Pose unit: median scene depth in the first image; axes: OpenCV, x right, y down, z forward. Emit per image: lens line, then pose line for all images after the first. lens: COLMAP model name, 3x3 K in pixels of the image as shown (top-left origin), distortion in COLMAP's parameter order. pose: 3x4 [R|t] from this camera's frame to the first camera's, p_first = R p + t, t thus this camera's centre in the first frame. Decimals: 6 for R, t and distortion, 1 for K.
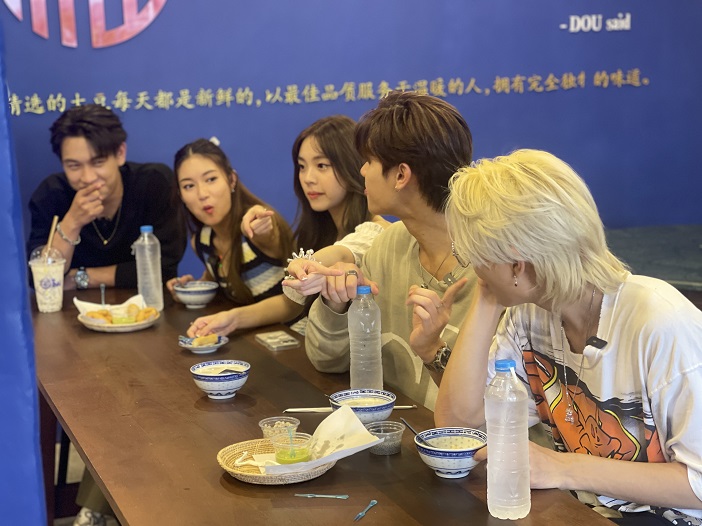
lens RADIAL K [[1307.8, 0, 344.8], [0, 1307.8, 259.5], [0, 0, 1]] dist [0.206522, 0.000000]
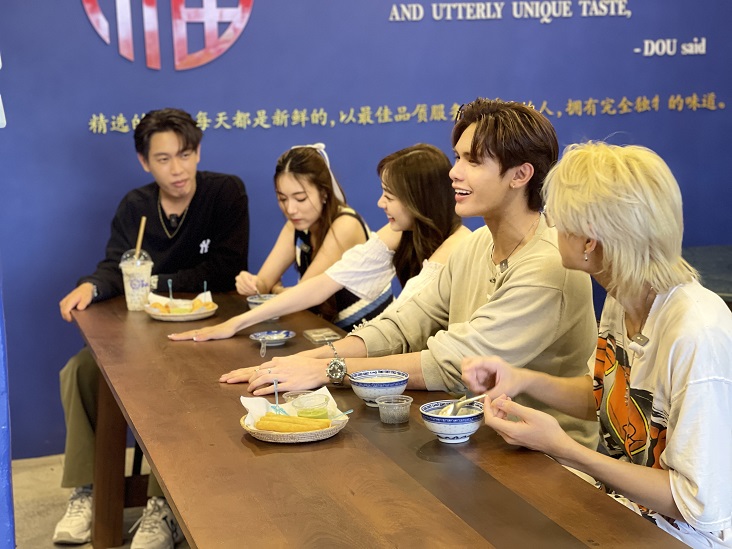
lens RADIAL K [[1363.7, 0, 359.9], [0, 1363.7, 272.4], [0, 0, 1]] dist [0.206522, 0.000000]
pose [[0.996846, 0.014017, -0.078115, 0.040838], [-0.015688, 0.999660, -0.020819, 0.020047], [0.077797, 0.021979, 0.996727, -0.070324]]
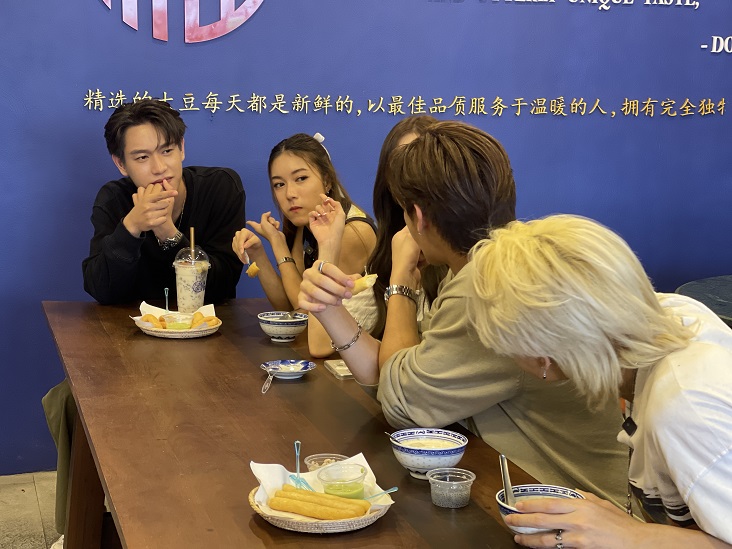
lens RADIAL K [[1363.7, 0, 364.0], [0, 1363.7, 263.2], [0, 0, 1]] dist [0.206522, 0.000000]
pose [[0.995344, 0.061088, -0.074556, 0.014892], [-0.062829, 0.997798, -0.021239, 0.006088], [0.073094, 0.025824, 0.996991, 0.048321]]
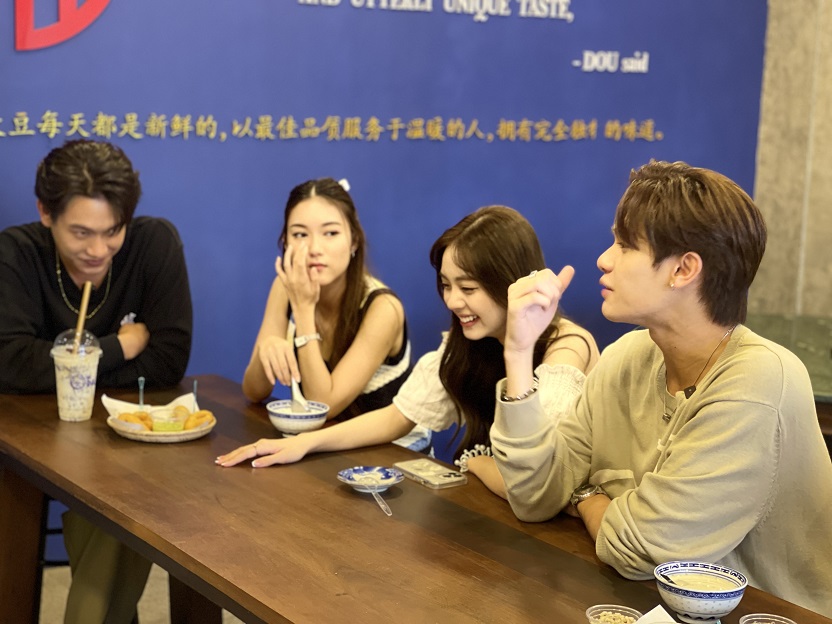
lens RADIAL K [[1549.9, 0, 413.3], [0, 1549.9, 315.9], [0, 0, 1]] dist [0.206522, 0.000000]
pose [[0.971195, 0.028939, 0.236524, -0.166465], [-0.029528, 0.999563, -0.001052, -0.016271], [-0.236451, -0.005962, 0.971625, 0.086226]]
